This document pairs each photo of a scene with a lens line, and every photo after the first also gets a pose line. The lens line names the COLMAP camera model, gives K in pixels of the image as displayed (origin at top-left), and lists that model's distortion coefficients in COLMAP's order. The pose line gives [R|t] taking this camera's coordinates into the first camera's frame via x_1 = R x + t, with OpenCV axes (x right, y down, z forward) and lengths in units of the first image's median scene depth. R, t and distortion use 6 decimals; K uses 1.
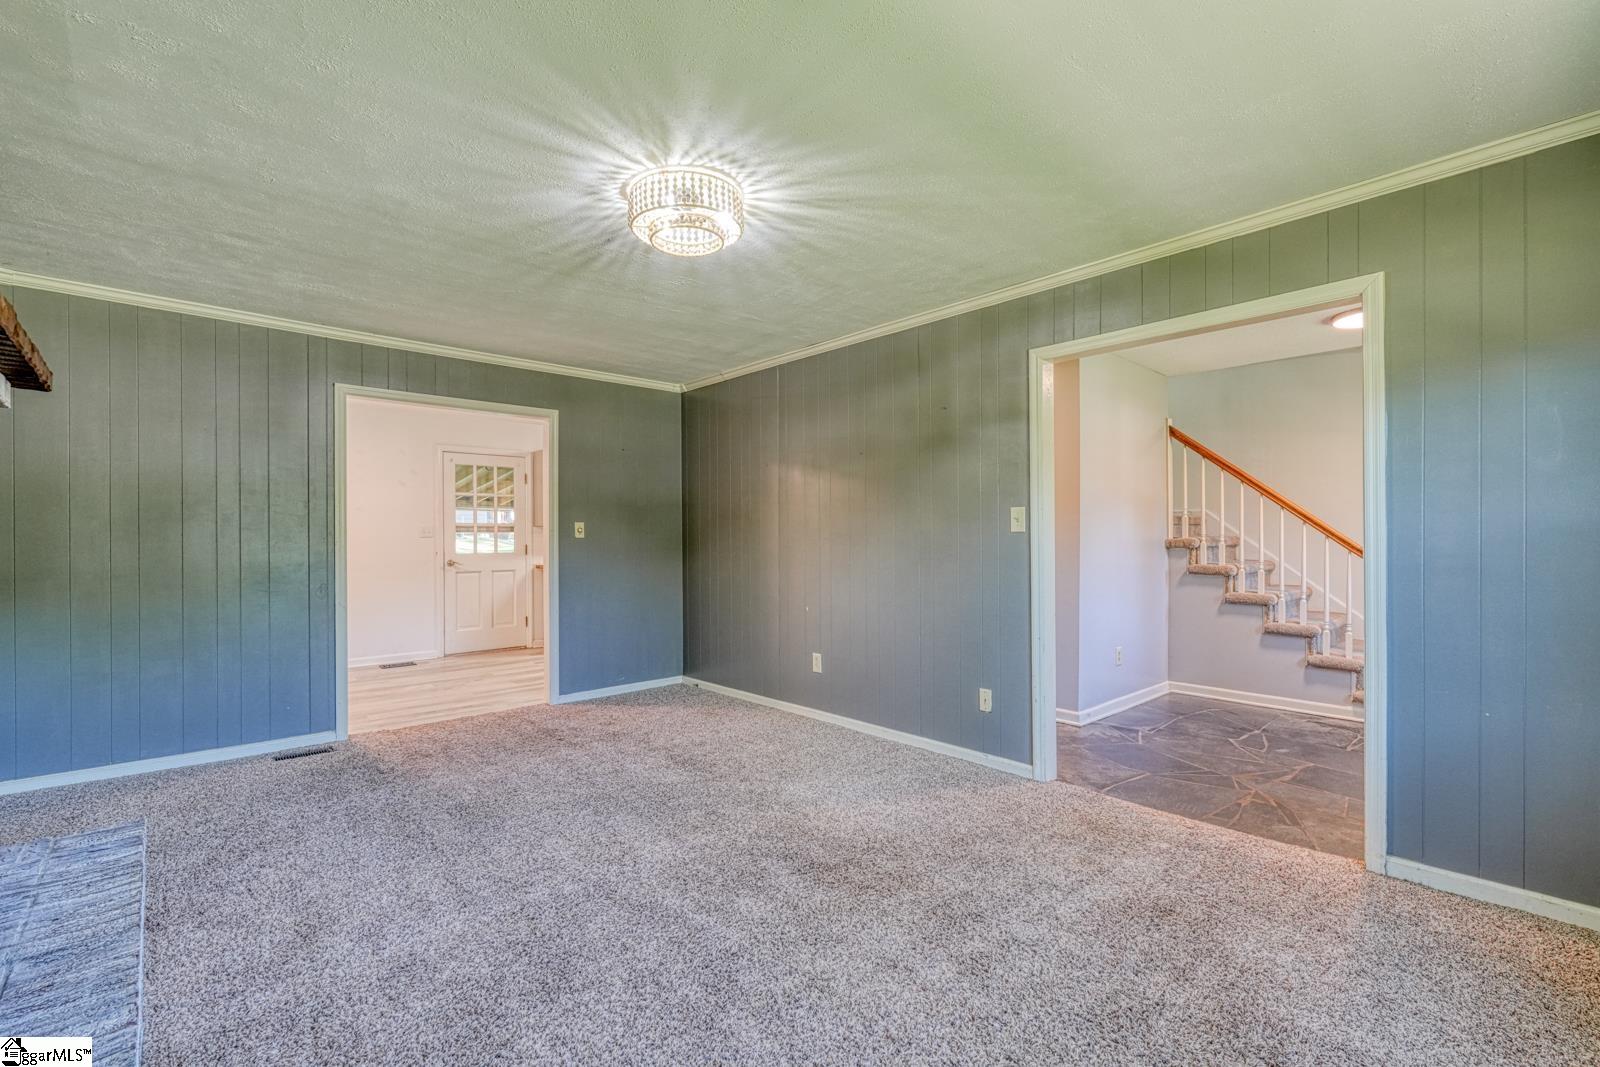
lens RADIAL K [[716.0, 0, 800.0], [0, 716.0, 533.5], [0, 0, 1]] dist [0.001731, 0.000181]
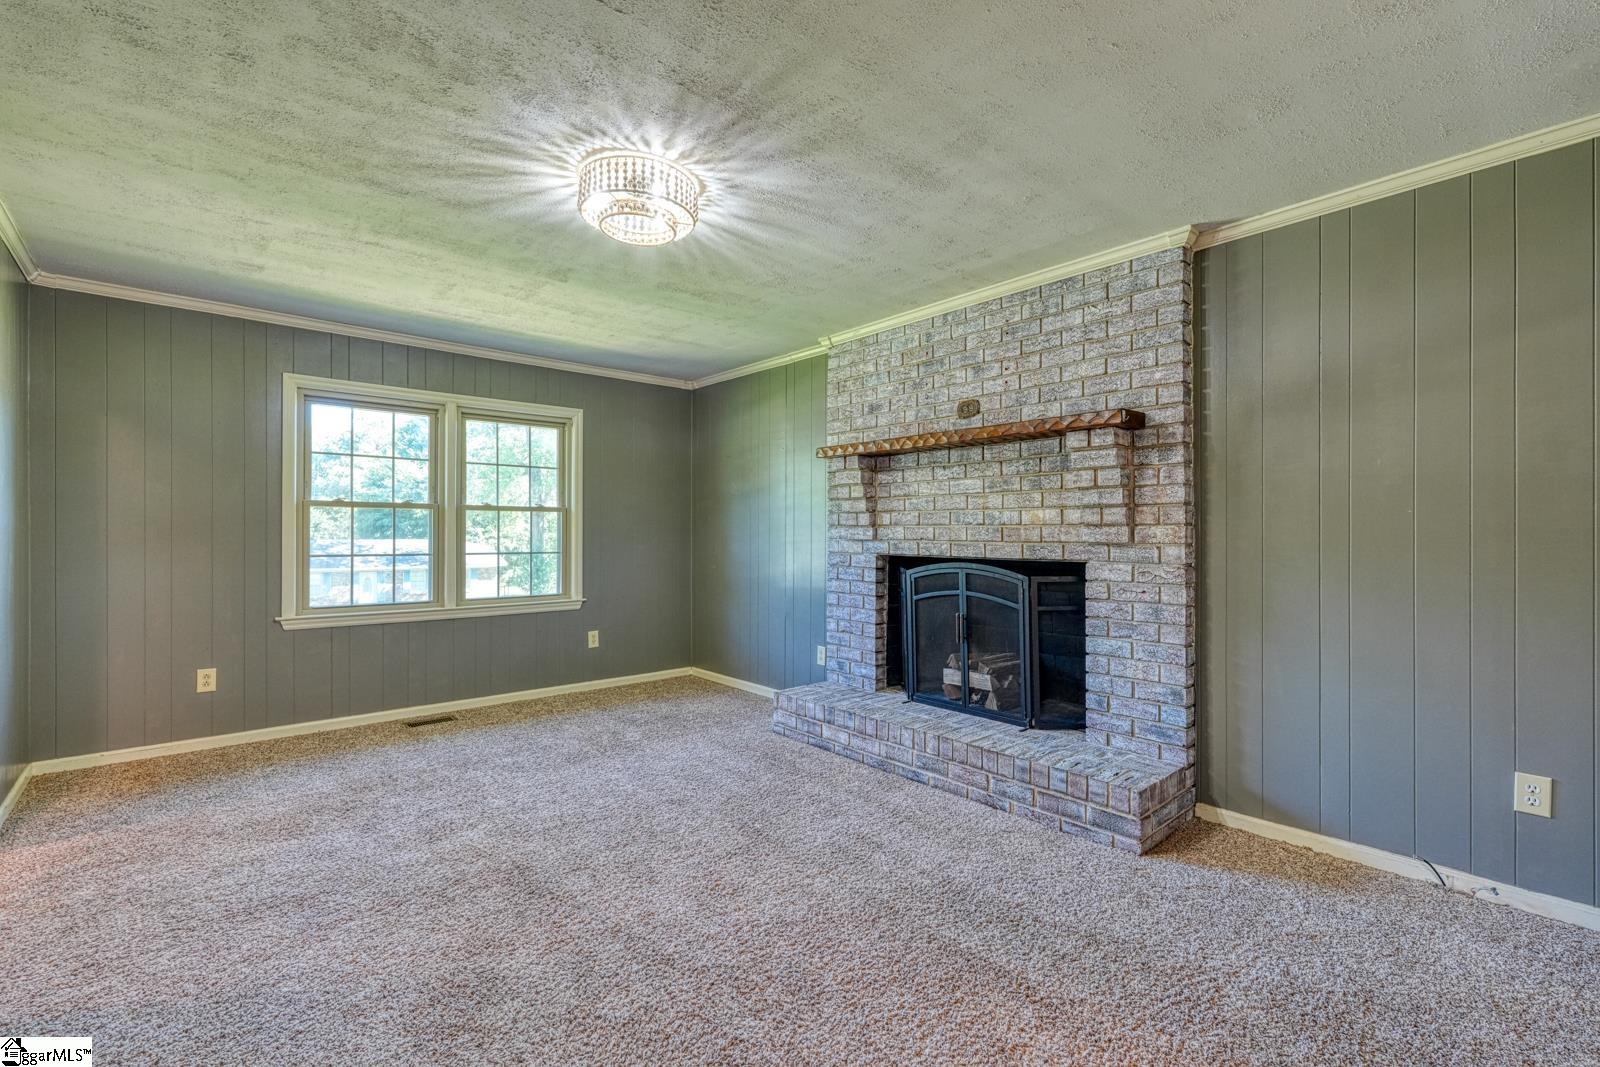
lens RADIAL K [[695.7, 0, 800.0], [0, 695.7, 533.5], [0, 0, 1]] dist [0.001403, 0.000115]
pose [[-0.999475, 0.002624, 0.032302, -0.329709], [0.002368, 0.999965, -0.007970, 0.010088], [-0.032321, -0.007889, -0.999446, 1.563755]]
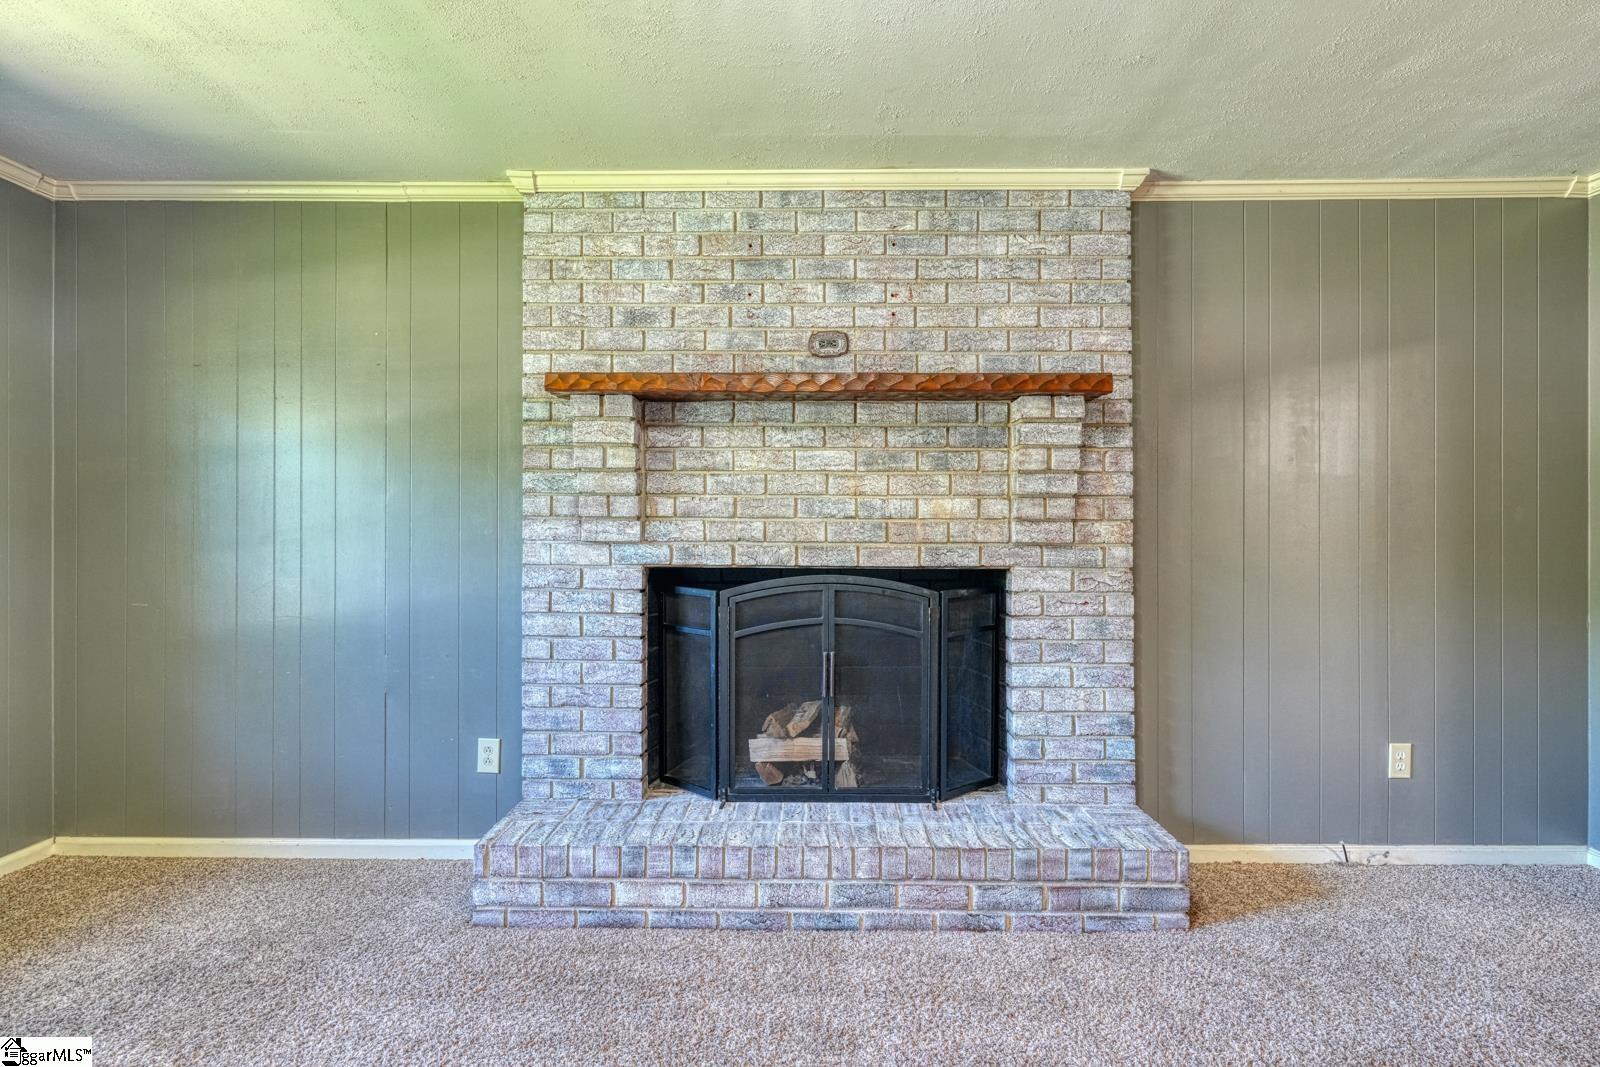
lens RADIAL K [[871.8, 0, 800.0], [0, 871.8, 533.5], [0, 0, 1]] dist [0.001358, 0.000702]
pose [[-0.694854, 0.004474, -0.719137, 0.136980], [0.007189, 0.999974, -0.000726, 0.004712], [0.719115, -0.005674, -0.694868, 1.055474]]
